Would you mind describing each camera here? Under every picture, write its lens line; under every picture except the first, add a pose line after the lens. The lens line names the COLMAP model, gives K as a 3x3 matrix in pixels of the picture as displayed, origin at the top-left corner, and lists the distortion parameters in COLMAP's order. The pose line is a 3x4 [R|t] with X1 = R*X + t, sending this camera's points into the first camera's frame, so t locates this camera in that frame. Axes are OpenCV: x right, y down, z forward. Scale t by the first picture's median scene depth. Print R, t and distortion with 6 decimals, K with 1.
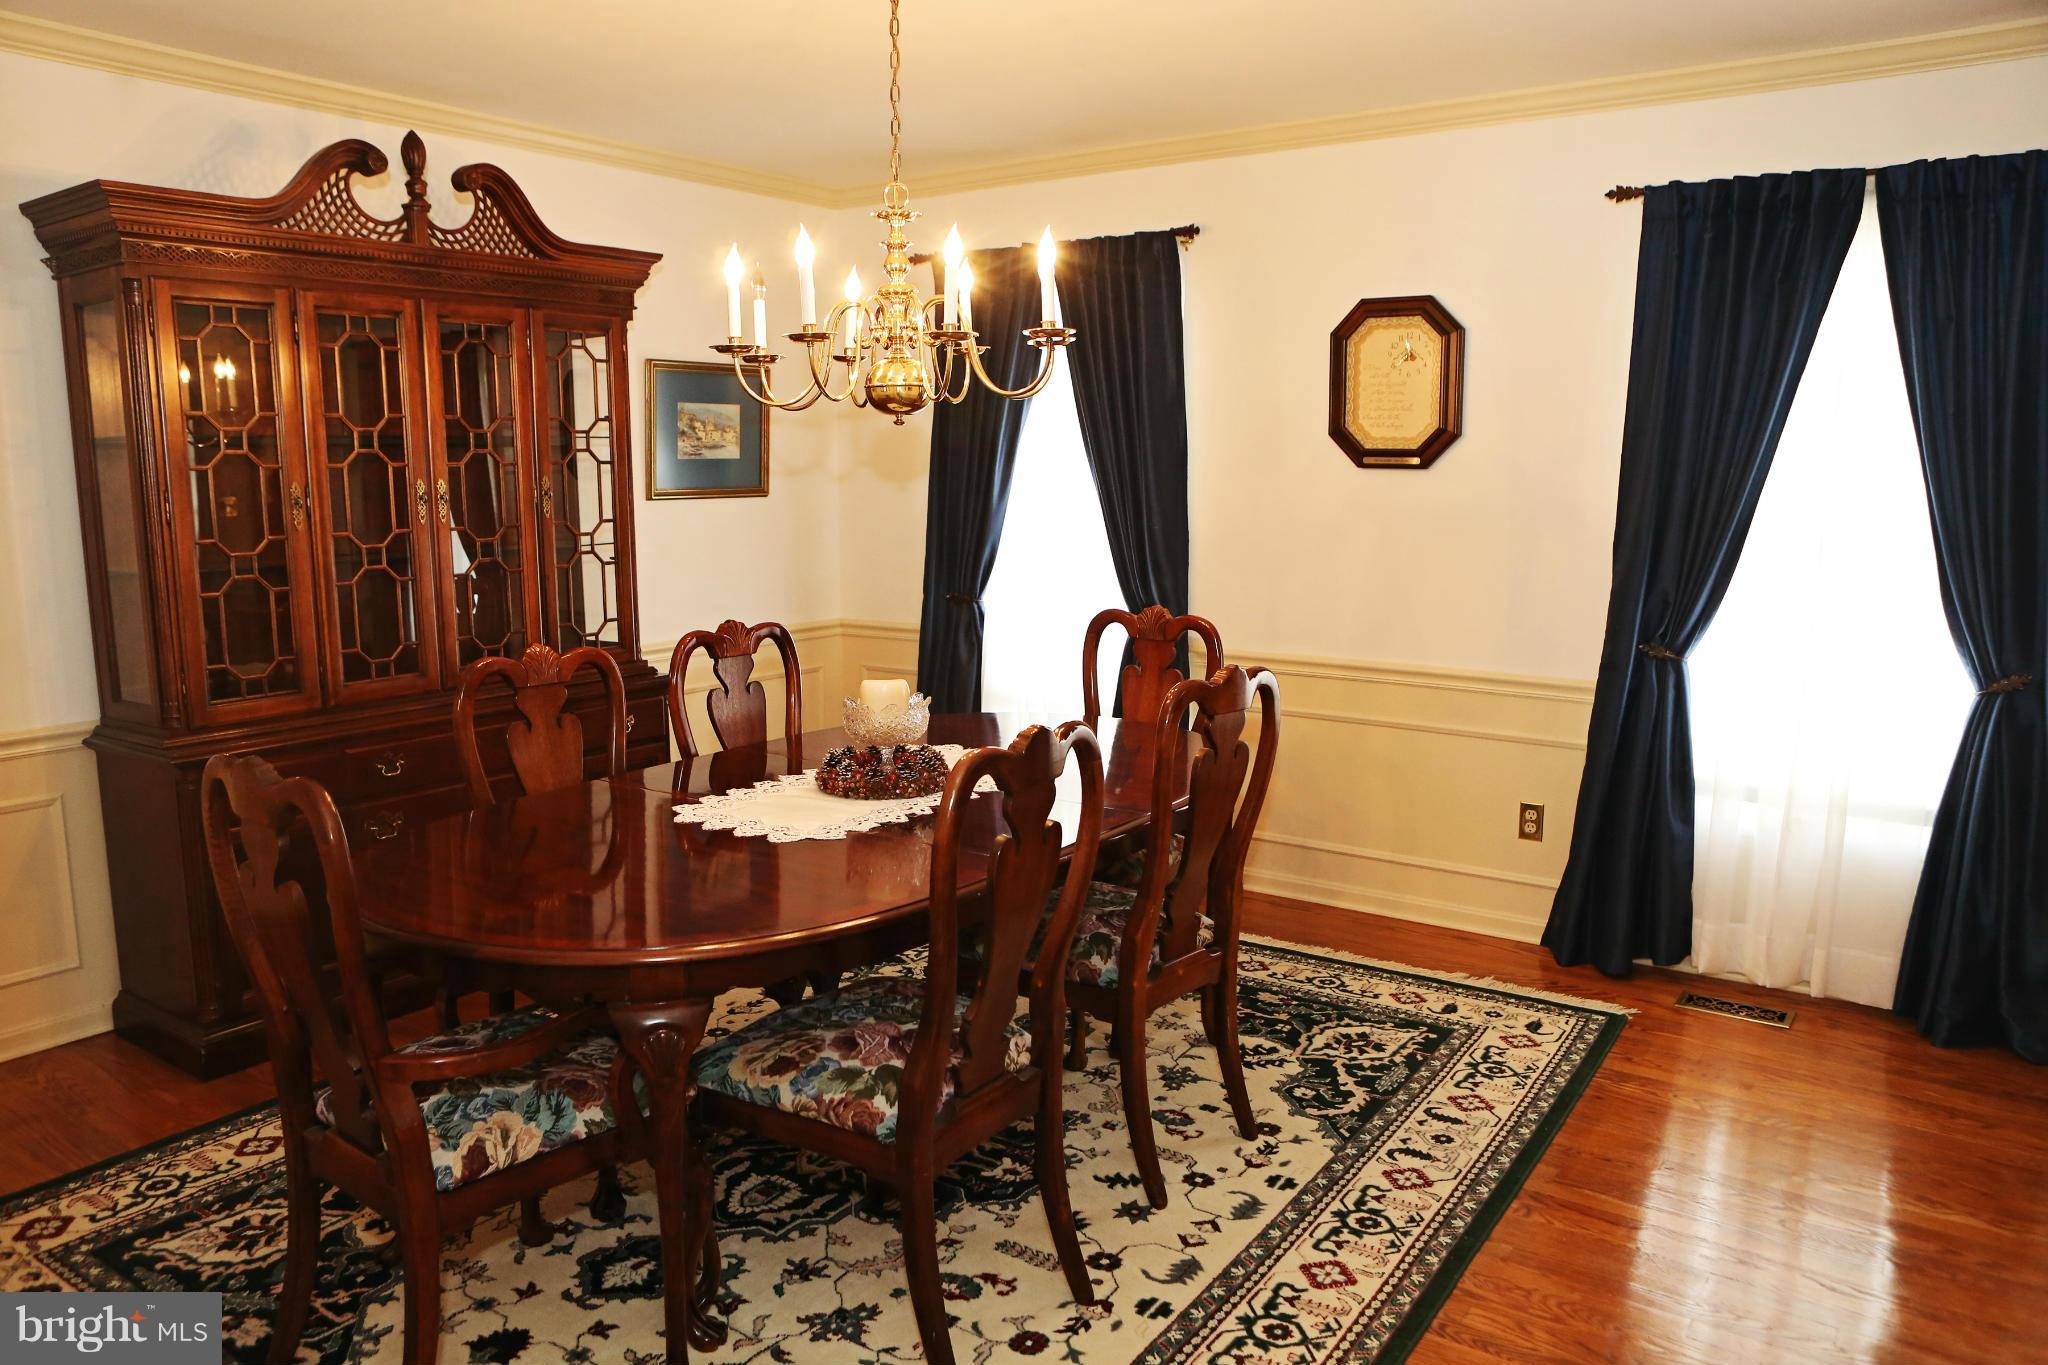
lens RADIAL K [[1414.0, 0, 1024.6], [0, 1414.0, 698.5], [0, 0, 1]] dist [-0.103653, 0.080236]
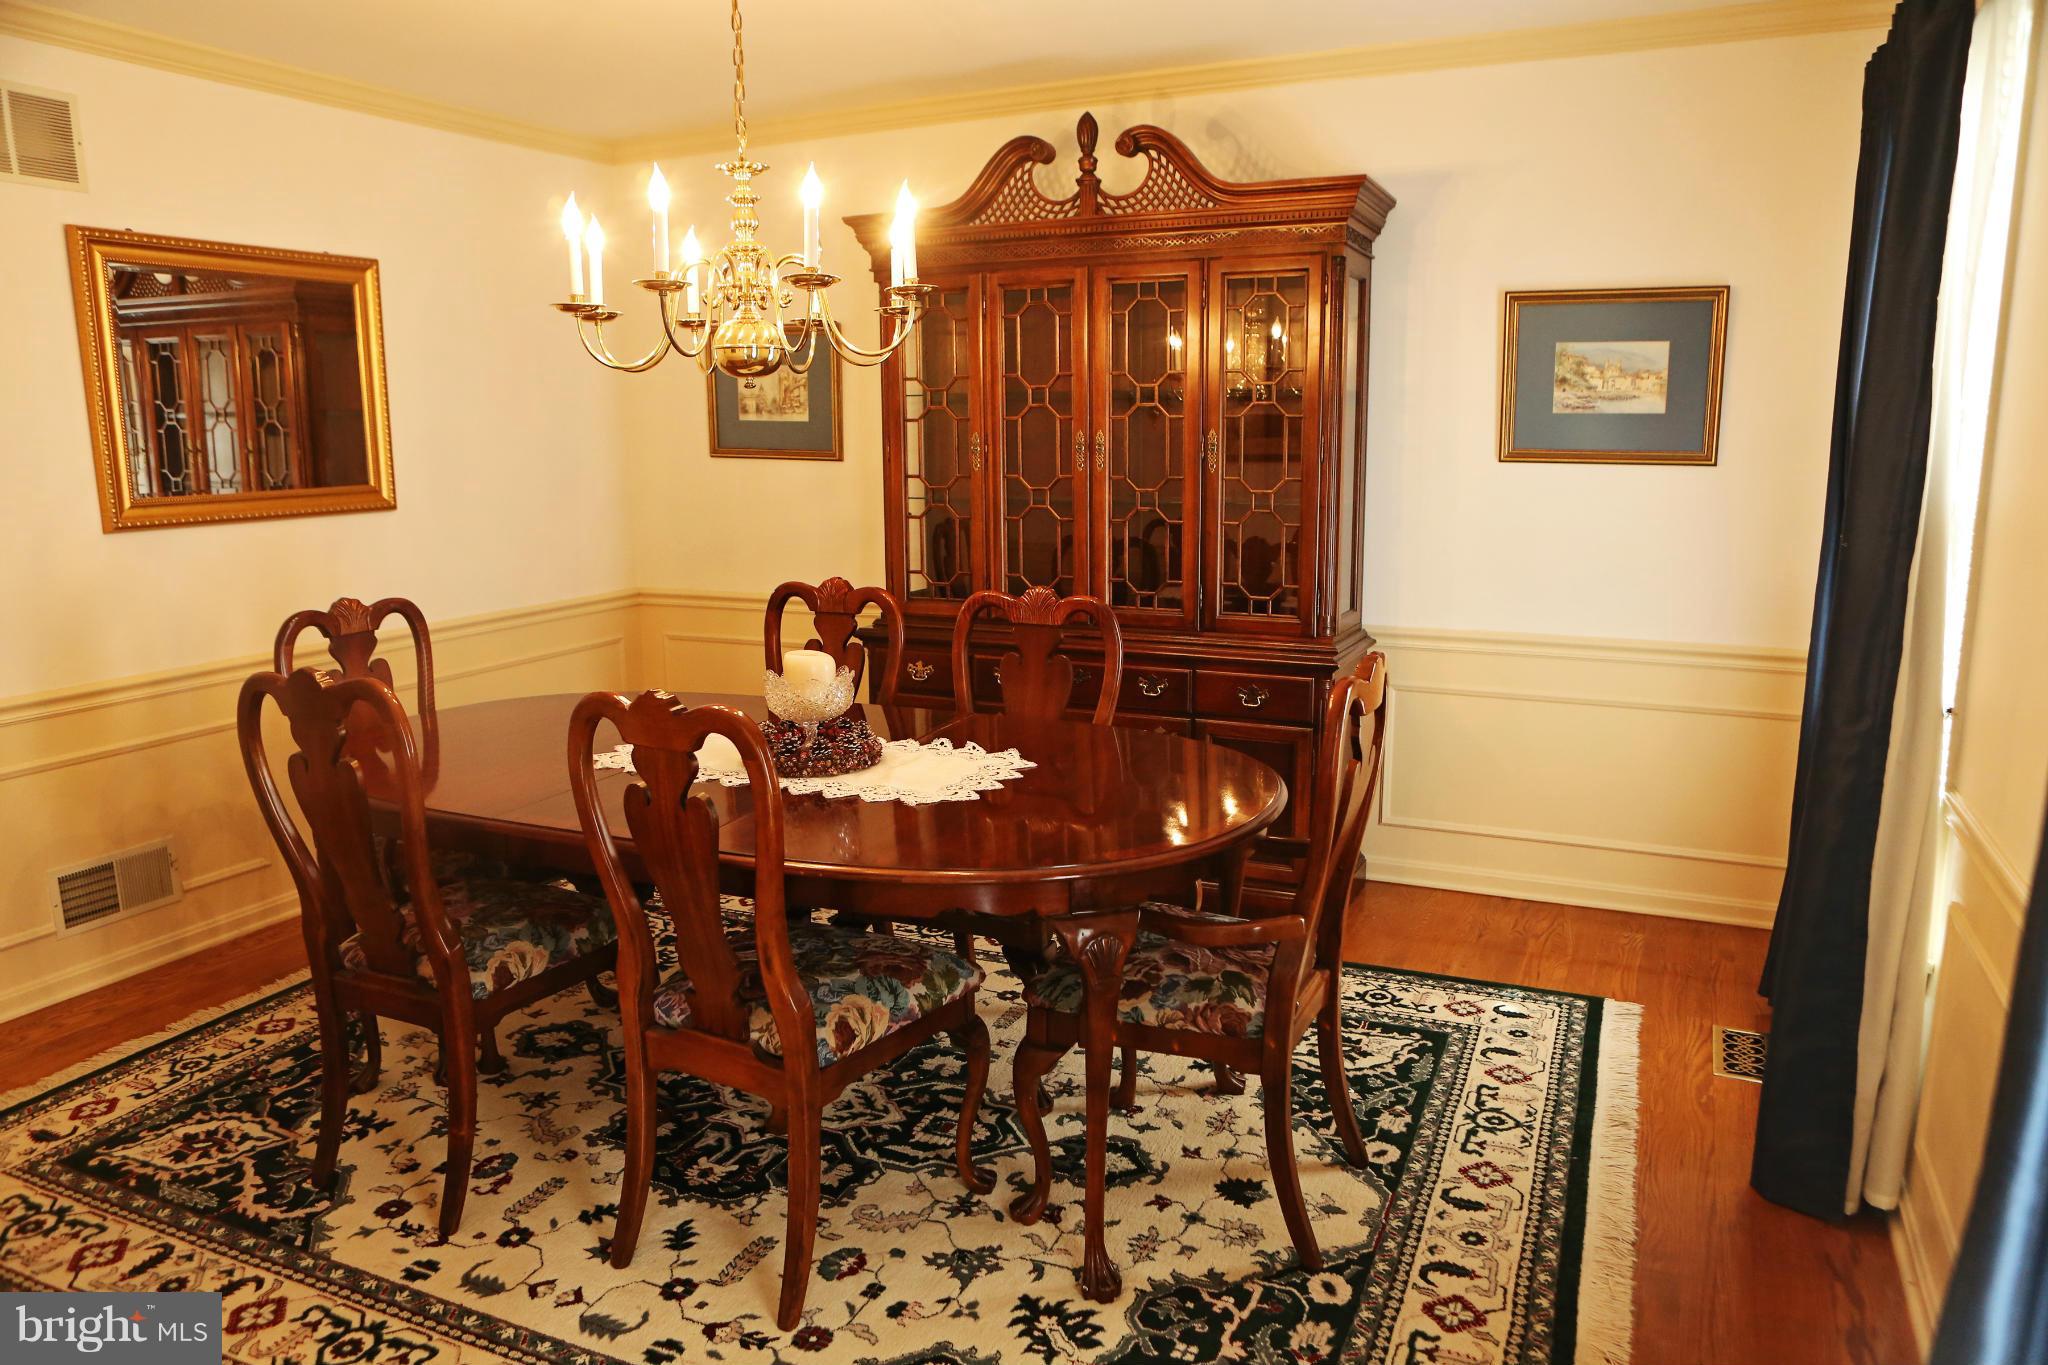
lens RADIAL K [[1414.0, 0, 1024.6], [0, 1414.0, 698.5], [0, 0, 1]] dist [-0.103653, 0.080236]
pose [[0.184082, 0.193492, -0.963678, 0.708645], [-0.155516, 0.973816, 0.165821, -0.134954], [0.970530, 0.119343, 0.209353, 0.780301]]
